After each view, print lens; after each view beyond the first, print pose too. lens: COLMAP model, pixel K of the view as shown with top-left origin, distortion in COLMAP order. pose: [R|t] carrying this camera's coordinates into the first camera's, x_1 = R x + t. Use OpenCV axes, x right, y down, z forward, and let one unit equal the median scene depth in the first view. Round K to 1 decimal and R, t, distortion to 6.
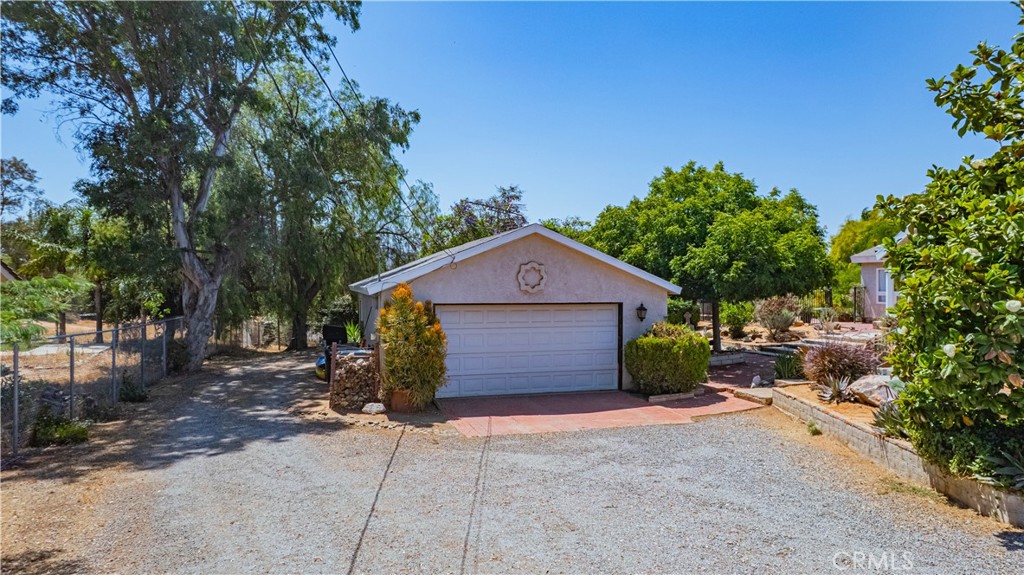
lens RADIAL K [[647.8, 0, 517.6], [0, 647.8, 283.4], [0, 0, 1]] dist [0.006675, 0.001783]
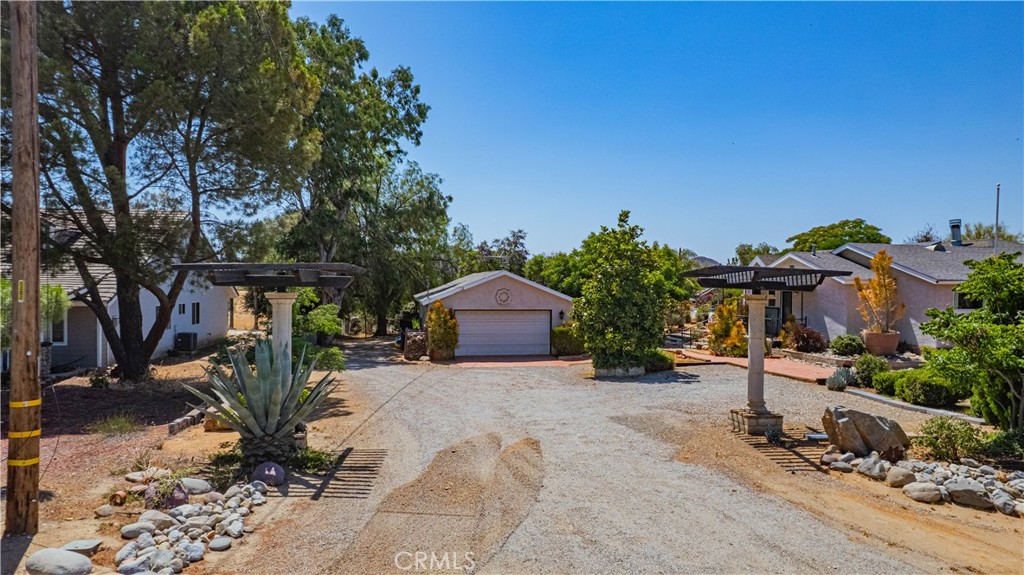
lens RADIAL K [[647.8, 0, 508.5], [0, 647.8, 290.9], [0, 0, 1]] dist [0.006675, 0.001783]
pose [[0.994053, 0.006989, -0.108673, 0.195252], [-0.005484, 0.999885, 0.014139, -0.042673], [0.108760, -0.013459, 0.993977, -0.751825]]
